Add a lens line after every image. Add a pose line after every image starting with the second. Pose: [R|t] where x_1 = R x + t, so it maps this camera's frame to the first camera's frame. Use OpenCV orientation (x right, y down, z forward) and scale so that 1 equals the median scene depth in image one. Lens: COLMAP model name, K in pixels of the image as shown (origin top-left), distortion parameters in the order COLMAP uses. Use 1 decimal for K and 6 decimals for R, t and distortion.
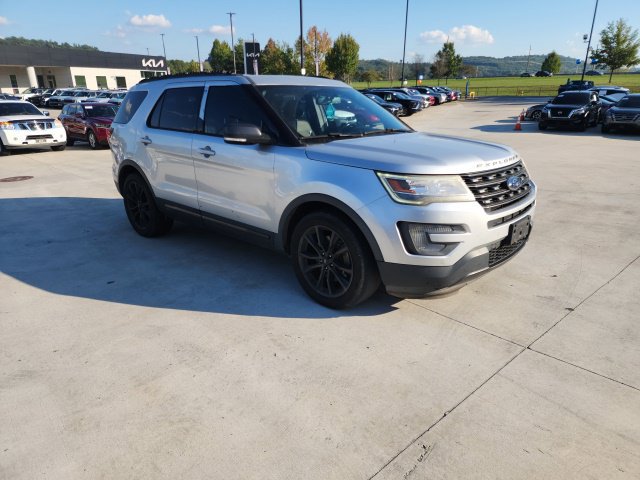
lens RADIAL K [[426.7, 0, 322.1], [0, 426.7, 243.0], [0, 0, 1]] dist [0.081956, -0.075364]
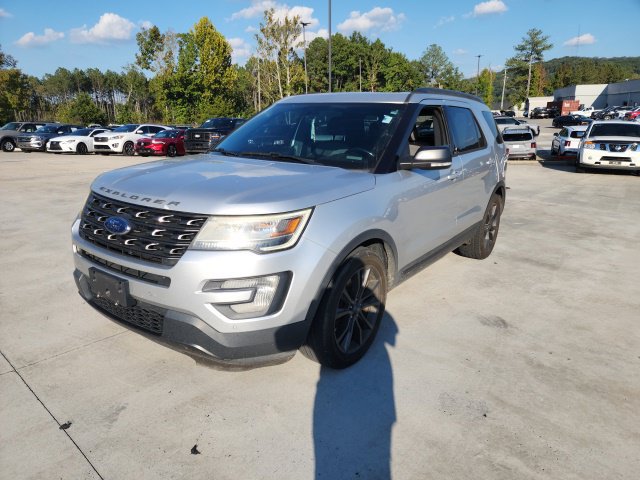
lens RADIAL K [[426.7, 0, 313.7], [0, 426.7, 241.8], [0, 0, 1]] dist [0.081956, -0.075364]
pose [[0.104283, 0.279547, -0.954452, 0.182093], [-0.324732, 0.916658, 0.232998, -0.060291], [0.940039, 0.285644, 0.186370, 0.178901]]
